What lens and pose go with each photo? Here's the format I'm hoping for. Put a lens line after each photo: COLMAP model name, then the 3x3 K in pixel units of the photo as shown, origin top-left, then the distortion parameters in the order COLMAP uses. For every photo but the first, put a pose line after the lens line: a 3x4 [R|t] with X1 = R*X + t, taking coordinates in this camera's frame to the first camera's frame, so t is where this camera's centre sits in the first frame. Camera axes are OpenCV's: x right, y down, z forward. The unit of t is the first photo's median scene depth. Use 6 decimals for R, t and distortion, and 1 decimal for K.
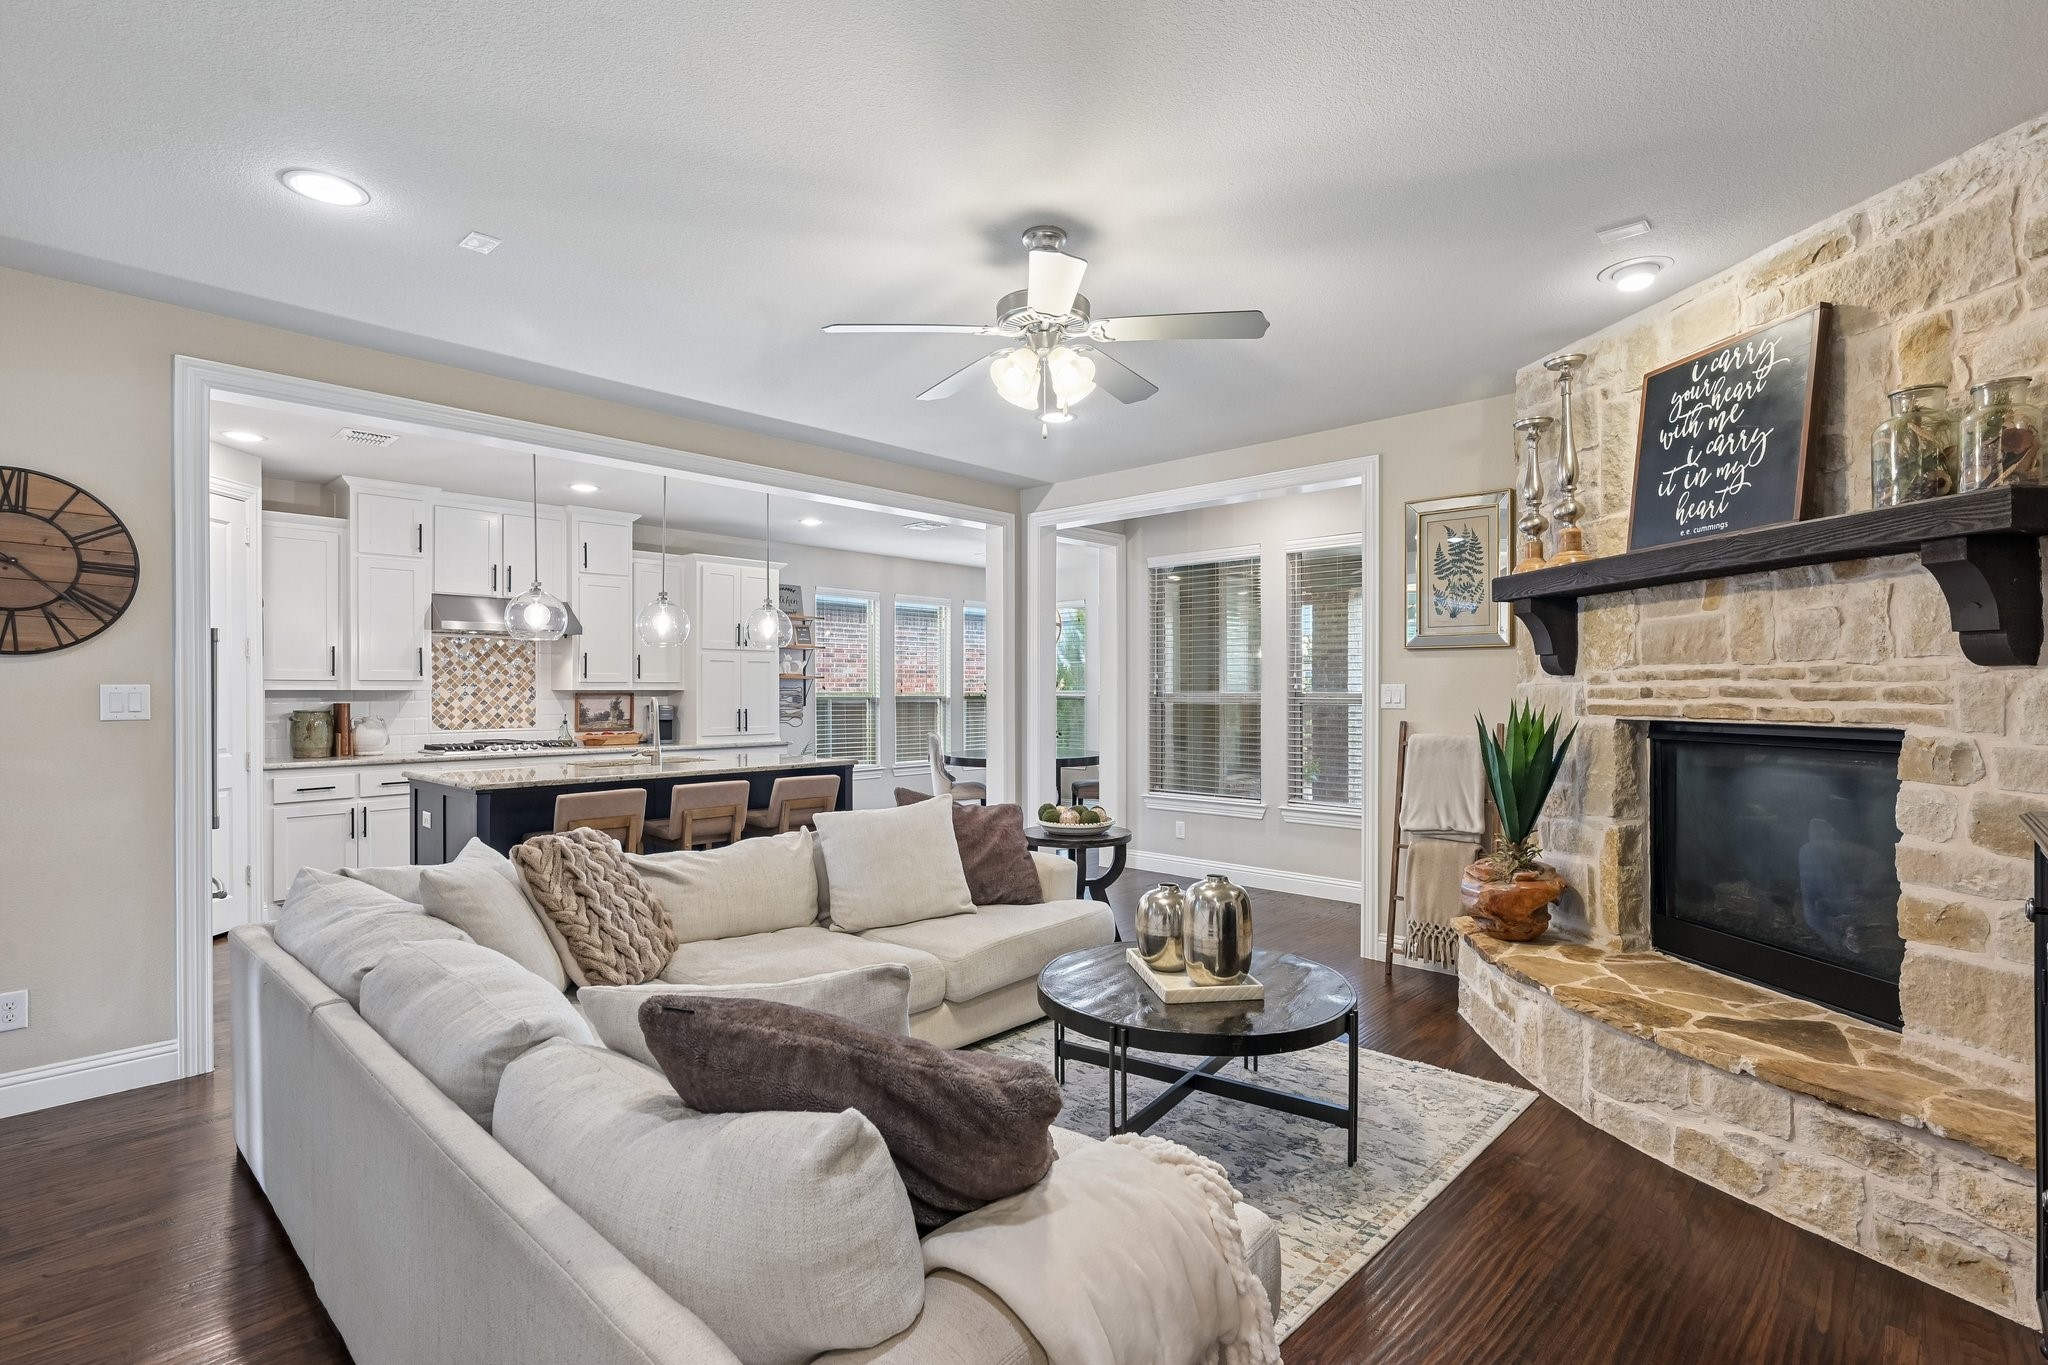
lens RADIAL K [[967.7, 0, 1026.5], [0, 967.7, 691.1], [0, 0, 1]] dist [0.000579, -0.000174]
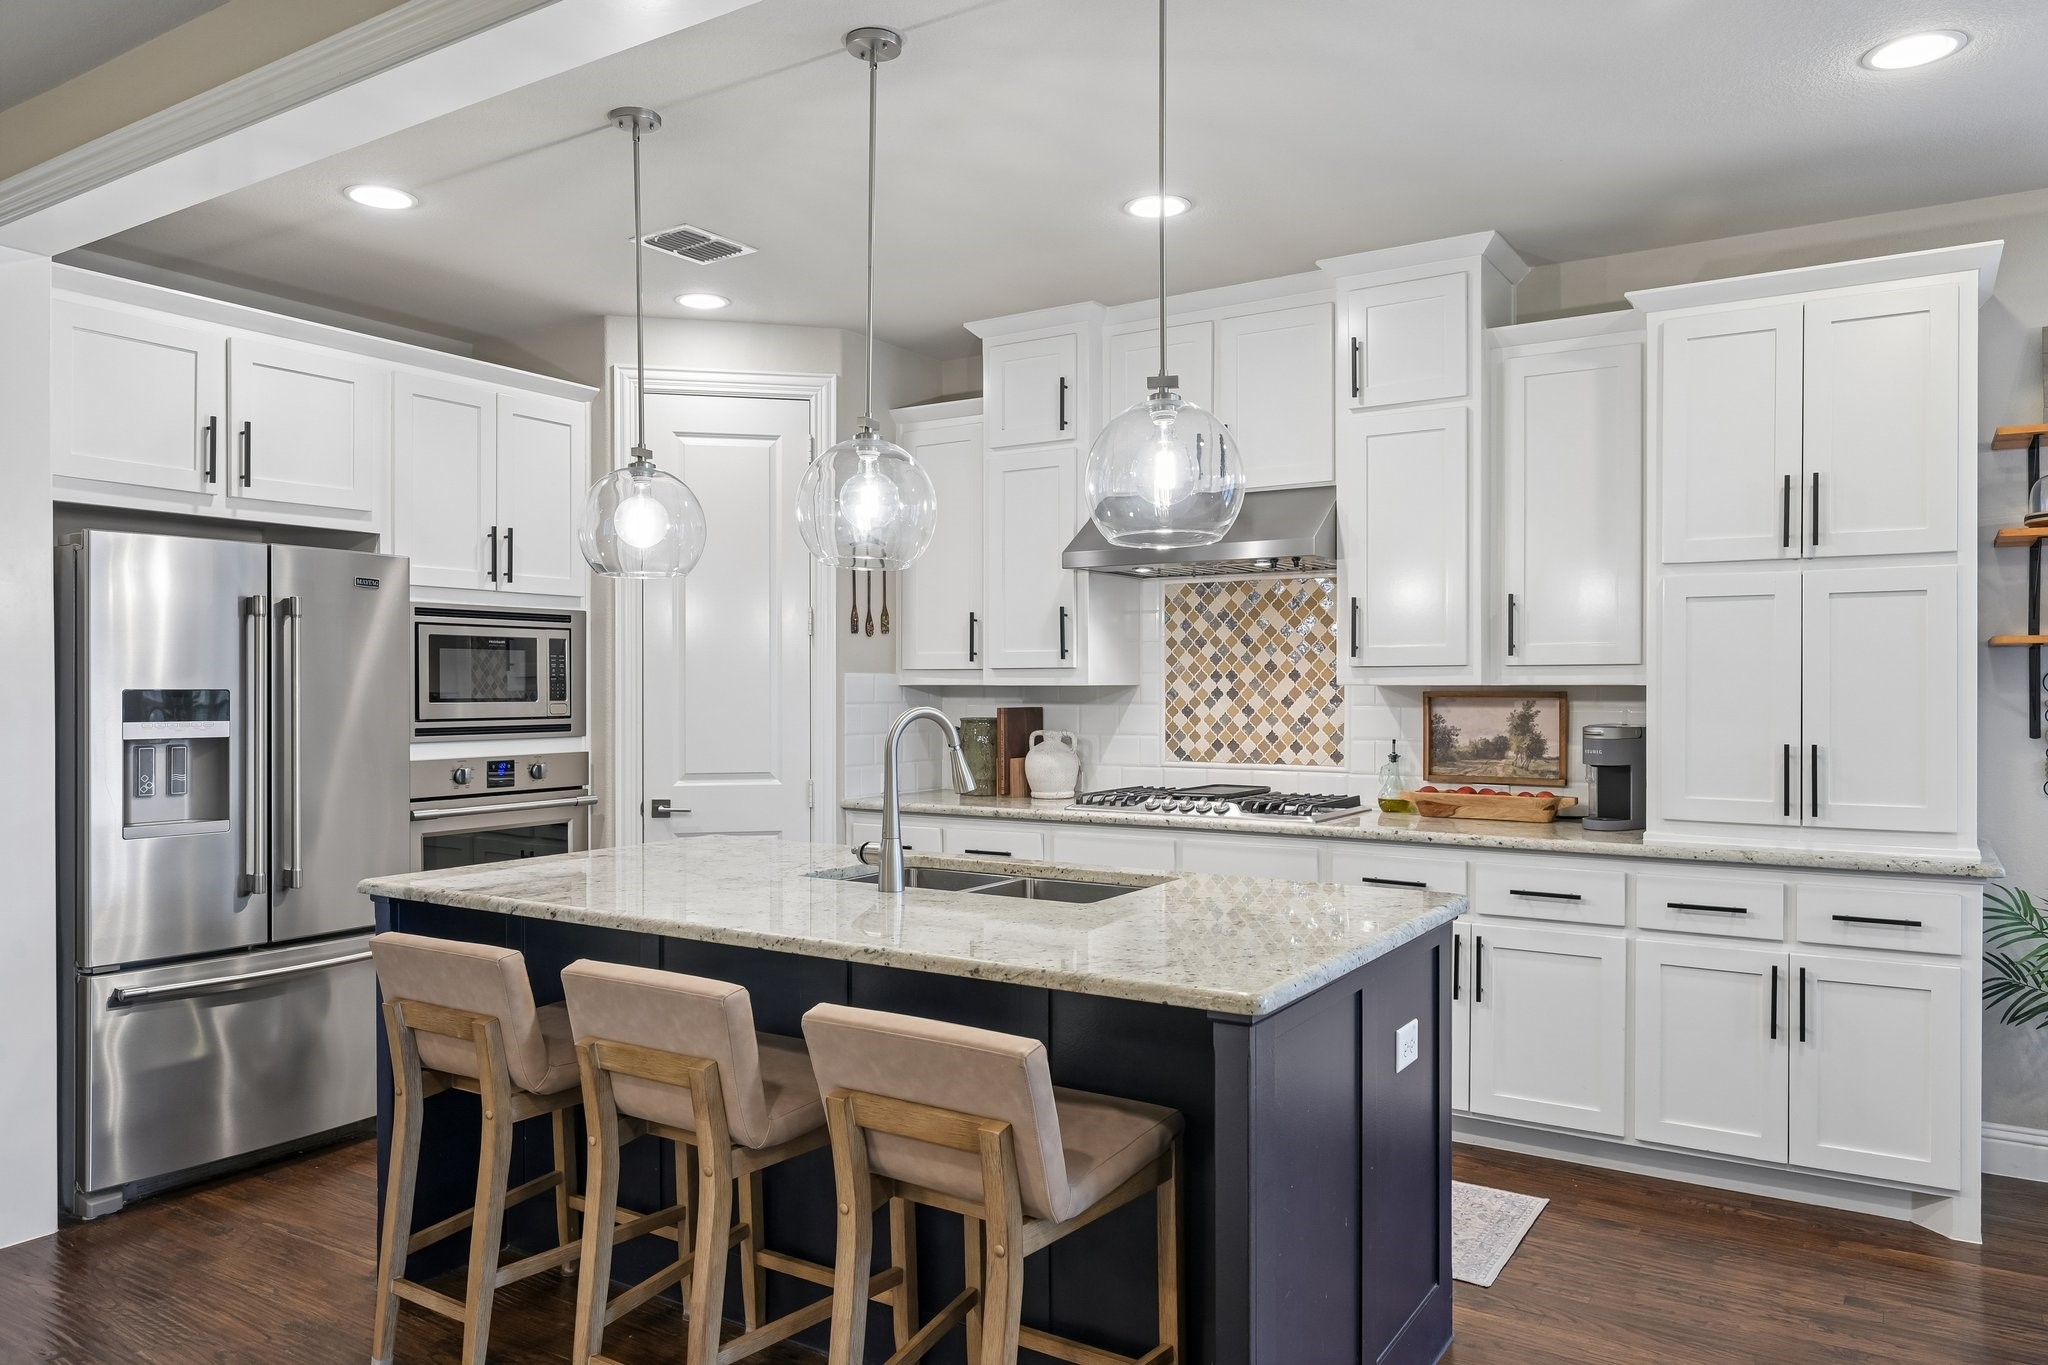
lens RADIAL K [[1380.8, 0, 1026.7], [0, 1380.8, 690.8], [0, 0, 1]] dist [0.000007, -0.001620]
pose [[0.192331, 0.005406, -0.981315, 0.112111], [0.000704, 0.999984, 0.005647, -0.002067], [0.981330, -0.001777, 0.192325, 0.745495]]
